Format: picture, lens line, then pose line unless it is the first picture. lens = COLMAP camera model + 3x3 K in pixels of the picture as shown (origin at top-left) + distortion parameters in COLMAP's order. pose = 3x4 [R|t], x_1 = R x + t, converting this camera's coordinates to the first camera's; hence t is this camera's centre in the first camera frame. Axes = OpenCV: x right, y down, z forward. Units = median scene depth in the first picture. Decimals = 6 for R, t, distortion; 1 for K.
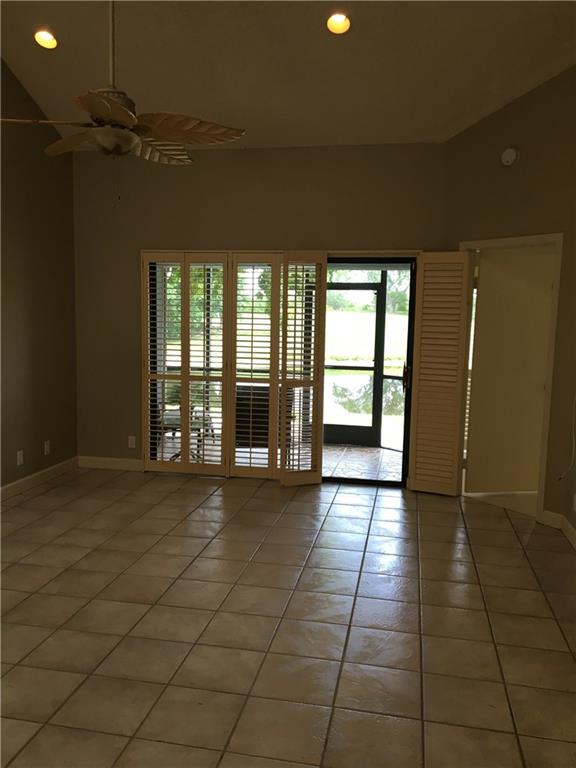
lens RADIAL K [[646.2, 0, 291.3], [0, 646.2, 384.1], [0, 0, 1]] dist [0.073008, -0.101317]
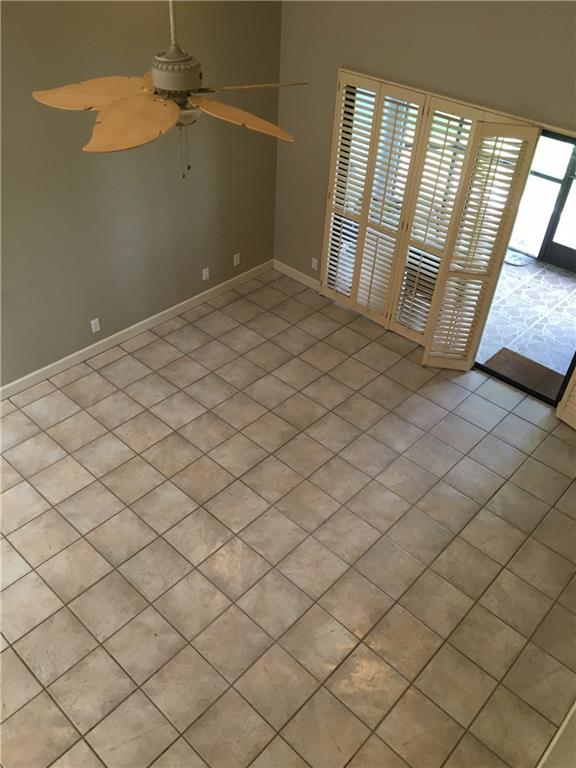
lens RADIAL K [[646.2, 0, 286.9], [0, 646.2, 382.3], [0, 0, 1]] dist [0.073008, -0.101317]
pose [[0.844670, 0.353004, -0.402394, 0.212073], [-0.081873, 0.828088, 0.554588, -0.344424], [0.528989, -0.435498, 0.728362, 0.151523]]
